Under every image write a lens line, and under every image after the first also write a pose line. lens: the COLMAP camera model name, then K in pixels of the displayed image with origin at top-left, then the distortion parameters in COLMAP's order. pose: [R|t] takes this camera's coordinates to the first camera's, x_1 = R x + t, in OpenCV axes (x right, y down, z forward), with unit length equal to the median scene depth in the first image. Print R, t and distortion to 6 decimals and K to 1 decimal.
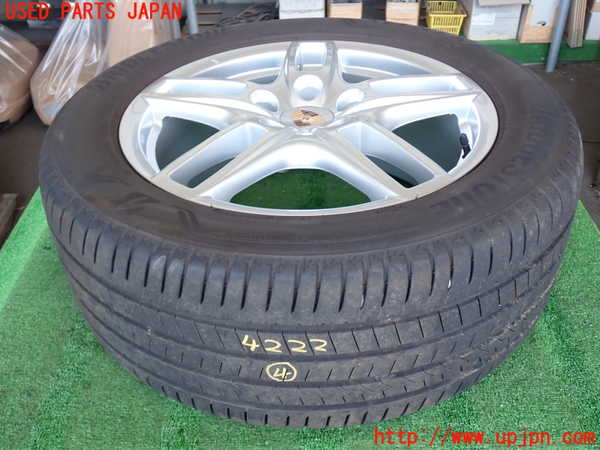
lens RADIAL K [[630.8, 0, 300.0], [0, 630.8, 225.0], [0, 0, 1]] dist [0.017245, 0.000550]
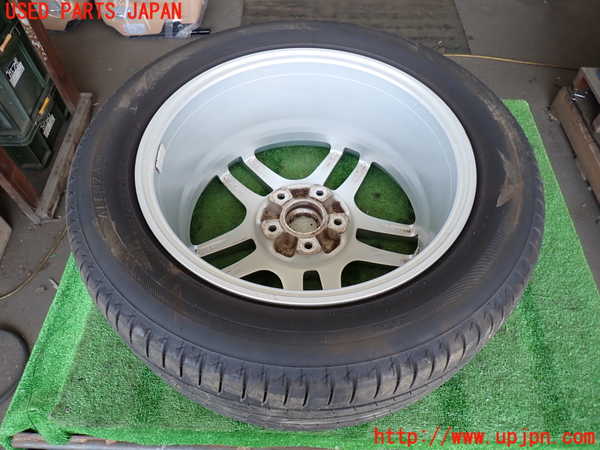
lens RADIAL K [[450.3, 0, 300.0], [0, 450.3, 225.0], [0, 0, 1]] dist [0.006901, -0.002296]
pose [[0.998578, 0.051124, 0.015083, -0.107309], [-0.053242, 0.943248, 0.327793, -0.347624], [0.002531, -0.328130, 0.944629, 0.221097]]
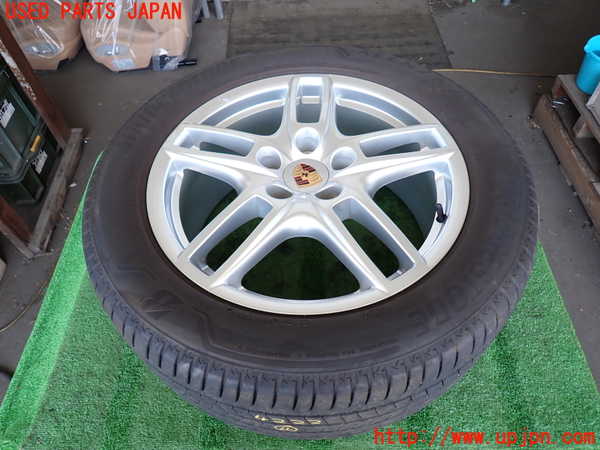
lens RADIAL K [[450.3, 0, 300.0], [0, 450.3, 225.0], [0, 0, 1]] dist [0.006901, -0.002296]
pose [[0.999982, -0.002546, -0.005417, 0.004961], [0.003999, 0.957566, 0.288186, -0.365959], [0.004454, -0.288203, 0.957559, 0.195431]]
